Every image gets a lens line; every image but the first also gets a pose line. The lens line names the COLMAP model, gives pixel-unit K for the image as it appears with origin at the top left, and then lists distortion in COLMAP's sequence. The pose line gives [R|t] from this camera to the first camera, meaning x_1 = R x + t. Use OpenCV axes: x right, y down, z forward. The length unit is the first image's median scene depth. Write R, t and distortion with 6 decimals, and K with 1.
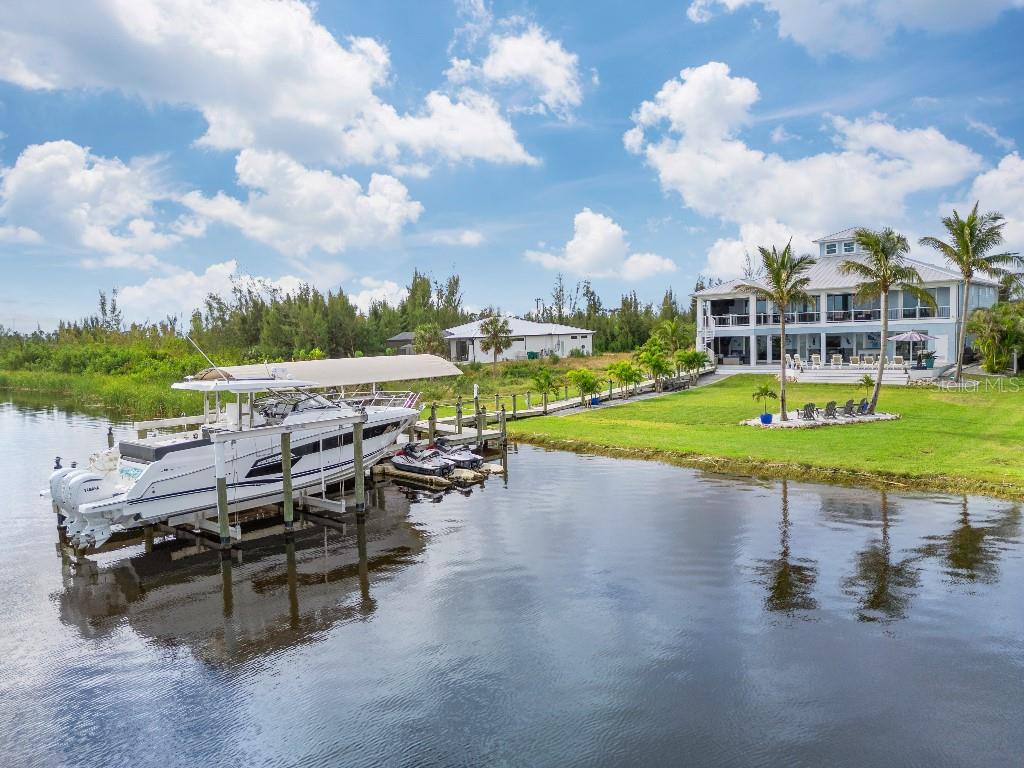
lens RADIAL K [[715.9, 0, 512.0], [0, 715.9, 384.0], [0, 0, 1]] dist [0.076651, -0.076293]
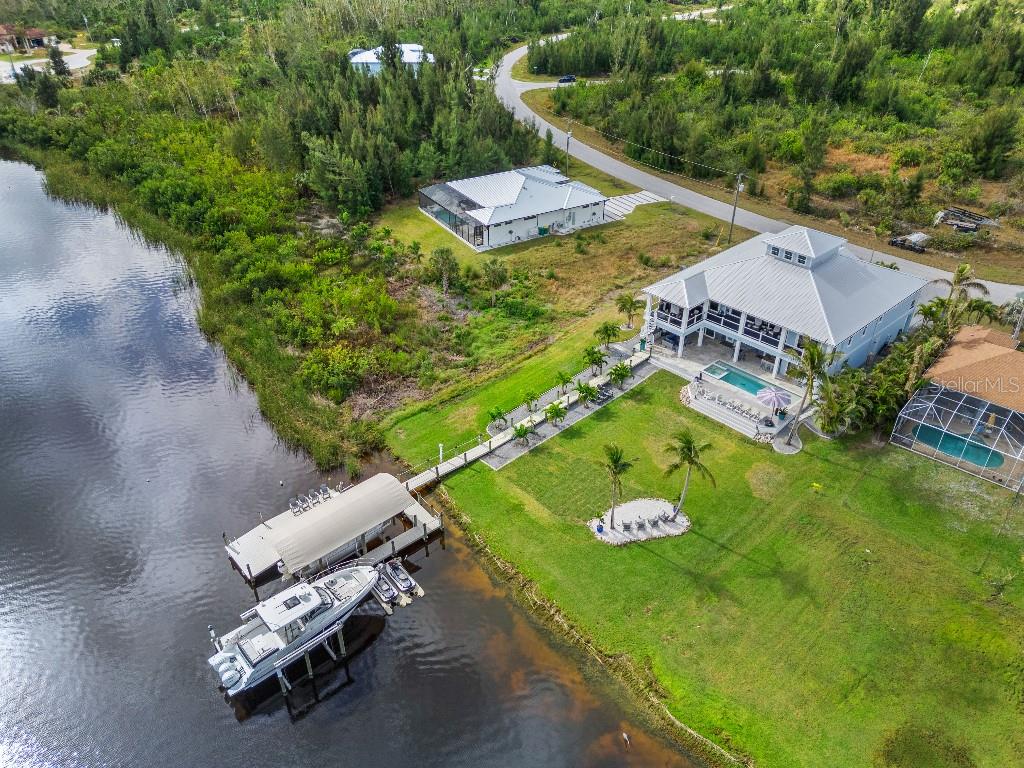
lens RADIAL K [[715.9, 0, 512.0], [0, 715.9, 384.0], [0, 0, 1]] dist [0.076651, -0.076293]
pose [[0.992454, 0.085818, -0.087585, 0.152624], [-0.032035, 0.870931, 0.490360, -0.592072], [0.118362, -0.483854, 0.867108, -0.160529]]
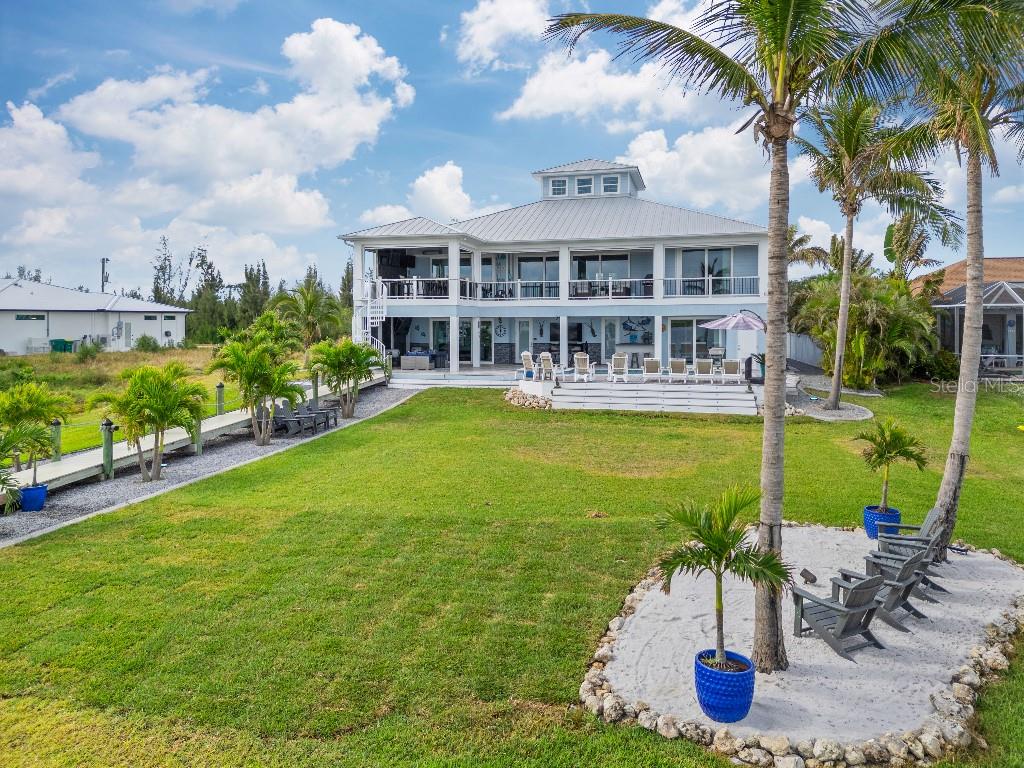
lens RADIAL K [[733.9, 0, 509.9], [0, 733.9, 360.0], [0, 0, 1]] dist [0.083701, -0.084989]
pose [[0.892070, 0.008633, 0.451815, 0.118868], [0.003136, 0.999675, -0.025293, -0.019543], [-0.451886, 0.023980, 0.891753, 0.479491]]
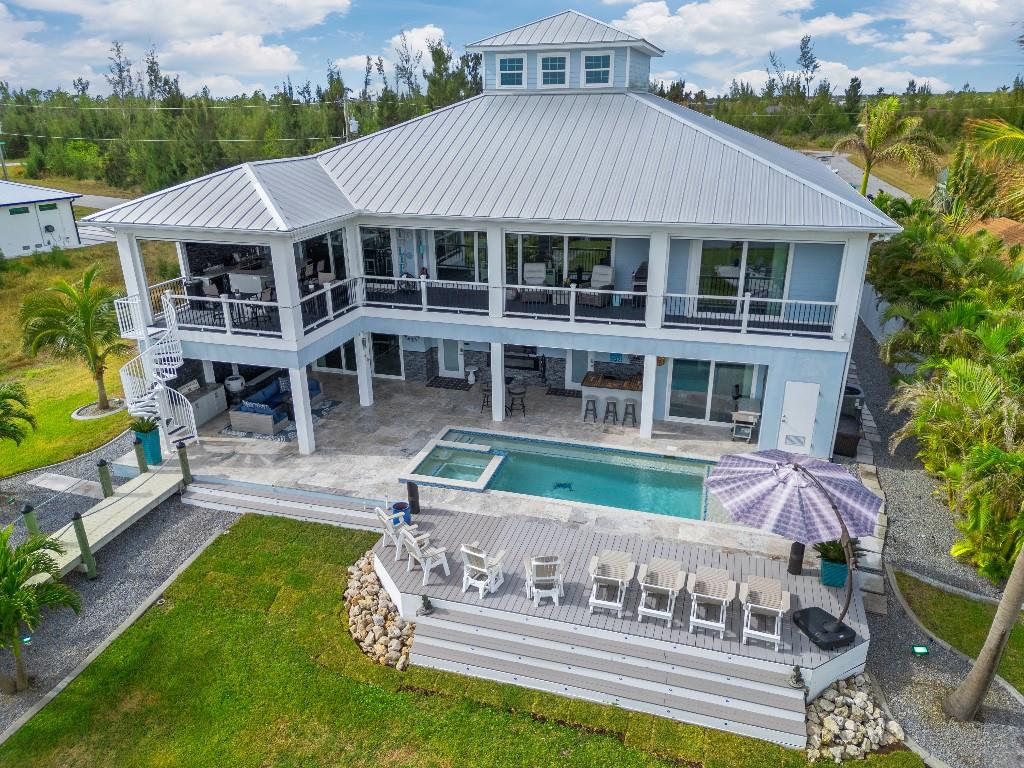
lens RADIAL K [[715.9, 0, 512.0], [0, 715.9, 384.0], [0, 0, 1]] dist [0.076651, -0.076293]
pose [[0.910036, -0.127392, 0.394469, 0.289024], [0.008679, 0.957254, 0.289118, -0.149674], [-0.414439, -0.259684, 0.872241, 0.671729]]
